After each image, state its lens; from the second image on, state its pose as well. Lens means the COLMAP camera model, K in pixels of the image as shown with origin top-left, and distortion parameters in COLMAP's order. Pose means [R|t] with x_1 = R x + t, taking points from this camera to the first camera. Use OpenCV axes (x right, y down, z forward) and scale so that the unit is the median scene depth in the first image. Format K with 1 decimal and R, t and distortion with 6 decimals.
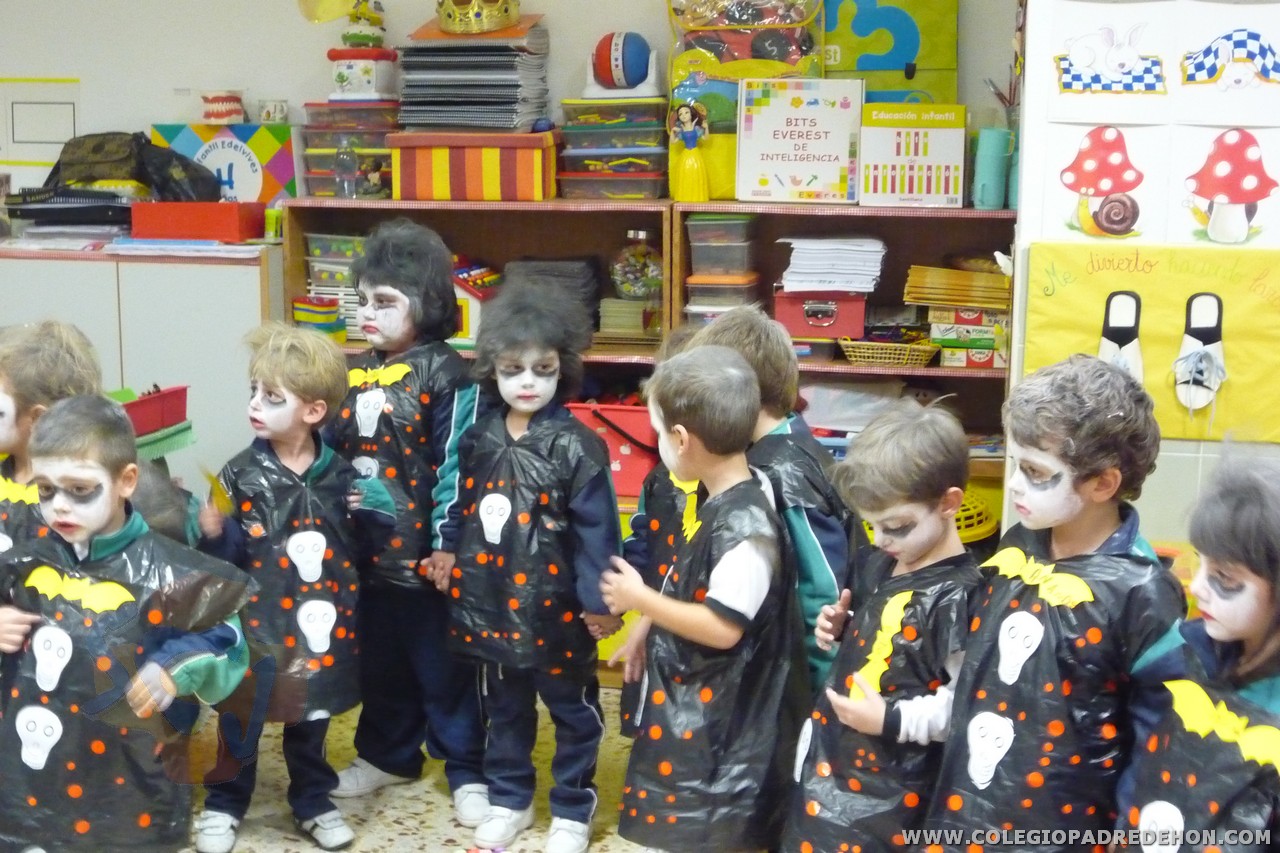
lens RADIAL K [[1804.5, 0, 640.0], [0, 1804.5, 426.5], [0, 0, 1]] dist [0.090028, 0.013184]
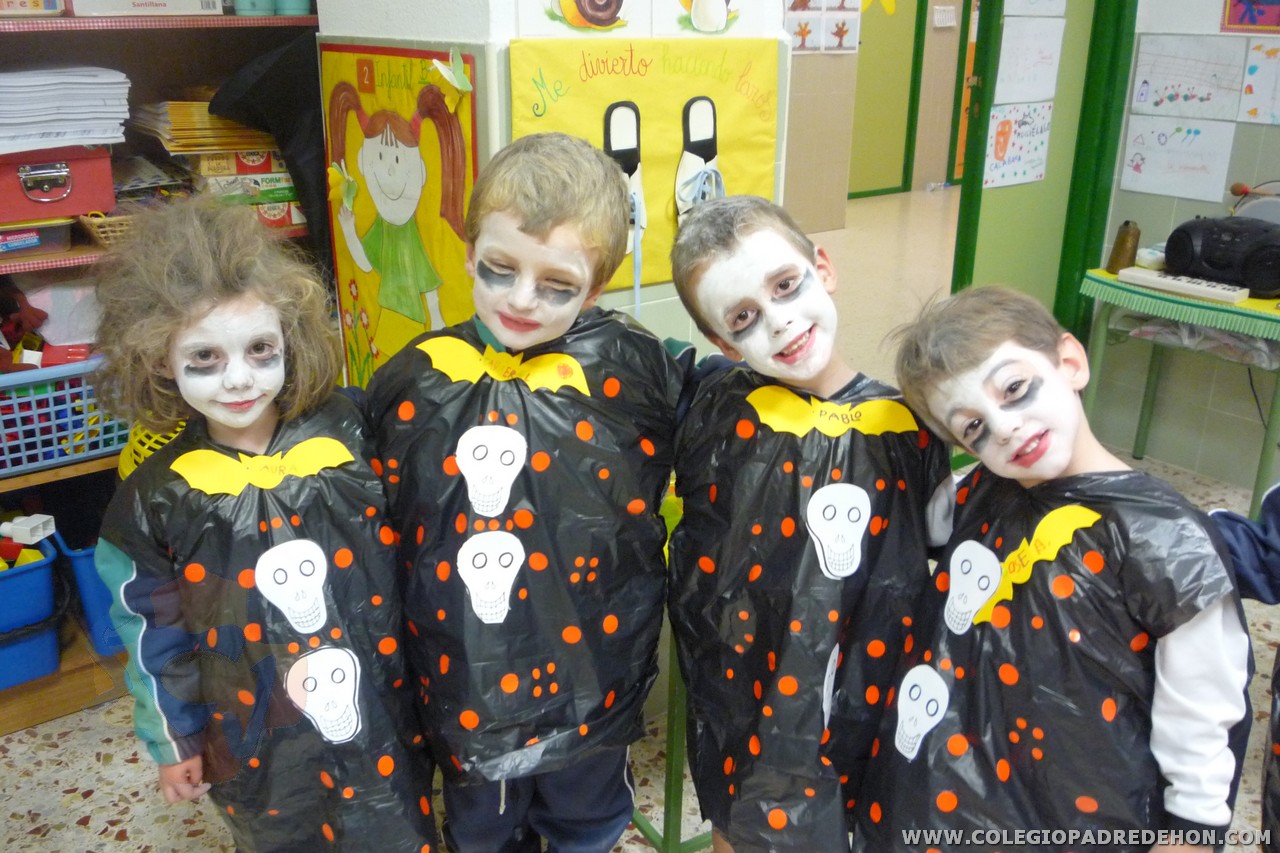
lens RADIAL K [[1159.4, 0, 640.0], [0, 1159.4, 426.5], [0, 0, 1]] dist [-0.034793, 0.003898]
pose [[0.645426, -0.272263, 0.713651, -0.110151], [0.135961, 0.960346, 0.243415, -0.060393], [-0.751625, -0.060078, 0.656849, 0.664119]]
